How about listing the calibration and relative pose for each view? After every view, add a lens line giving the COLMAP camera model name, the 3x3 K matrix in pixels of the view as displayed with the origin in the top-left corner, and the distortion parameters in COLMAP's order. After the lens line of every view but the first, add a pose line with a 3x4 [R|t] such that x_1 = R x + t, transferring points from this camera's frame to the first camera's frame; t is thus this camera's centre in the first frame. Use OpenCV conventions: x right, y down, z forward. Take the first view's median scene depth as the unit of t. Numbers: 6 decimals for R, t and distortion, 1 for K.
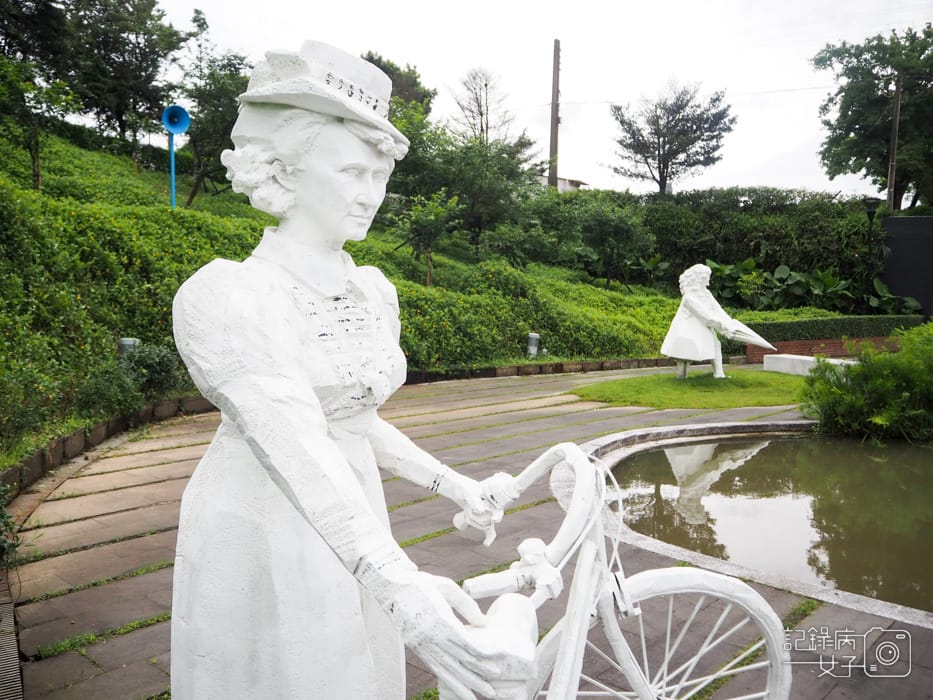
lens RADIAL K [[778.4, 0, 464.9], [0, 778.4, 350.4], [0, 0, 1]] dist [-0.033202, -0.013976]
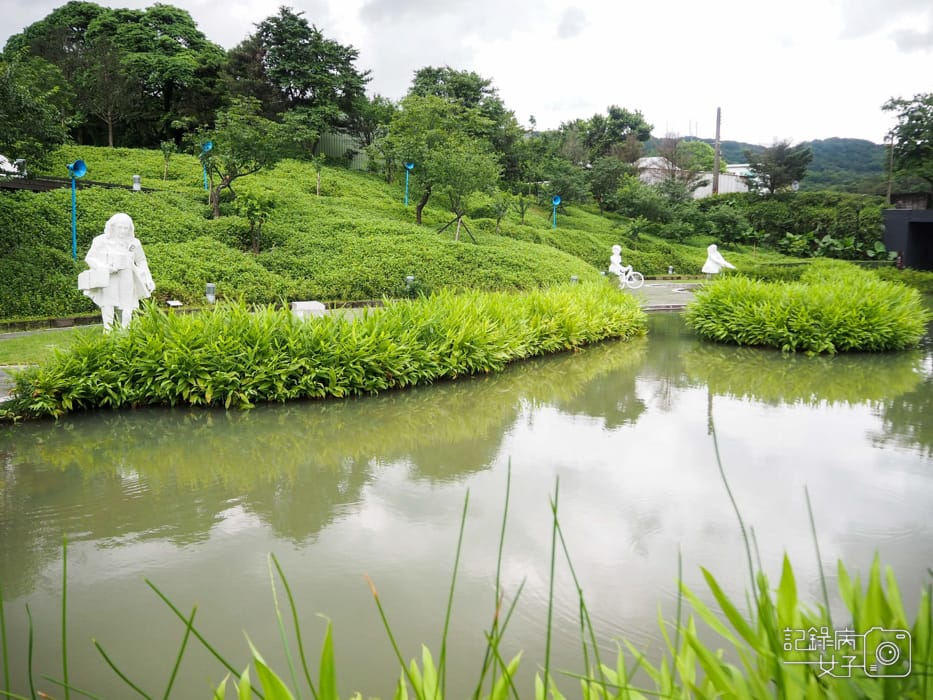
lens RADIAL K [[778.4, 0, 463.9], [0, 778.4, 348.3], [0, 0, 1]] dist [-0.033202, -0.013976]
pose [[0.955863, 0.028669, -0.292410, 0.117730], [-0.010916, 0.998006, 0.062165, 0.064303], [0.293609, -0.056229, 0.954270, -1.164581]]
